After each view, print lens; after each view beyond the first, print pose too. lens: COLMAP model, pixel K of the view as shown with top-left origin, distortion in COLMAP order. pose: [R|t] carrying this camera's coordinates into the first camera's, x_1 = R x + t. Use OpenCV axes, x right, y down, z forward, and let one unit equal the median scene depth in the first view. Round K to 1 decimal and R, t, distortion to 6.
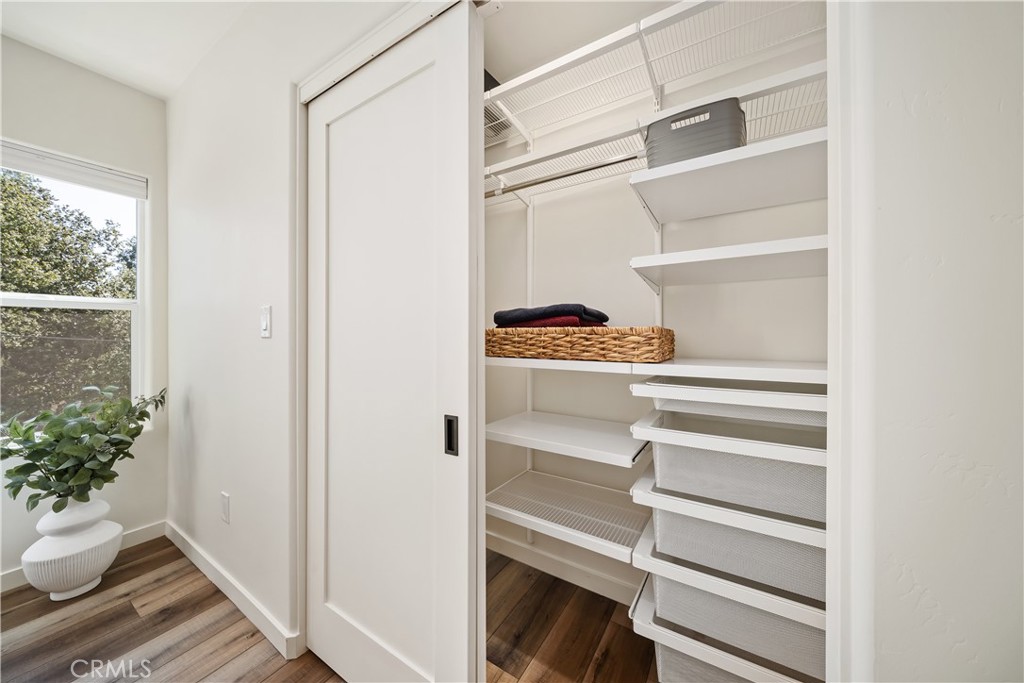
lens RADIAL K [[353.3, 0, 509.3], [0, 353.3, 335.4], [0, 0, 1]] dist [-0.001461, -0.000175]
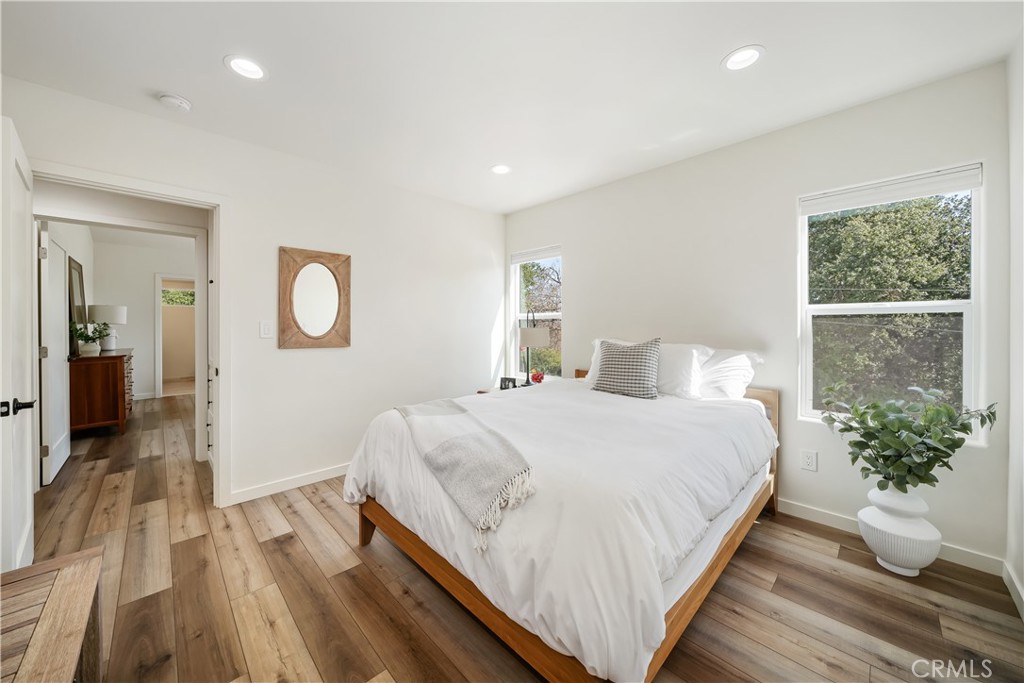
lens RADIAL K [[358.5, 0, 513.1], [0, 358.5, 327.9], [0, 0, 1]] dist [0.000302, 0.000135]
pose [[-0.215034, 0.004437, -0.976597, 0.139704], [-0.000134, 0.999990, 0.004572, -0.042141], [0.976607, 0.001114, -0.215031, 0.055358]]
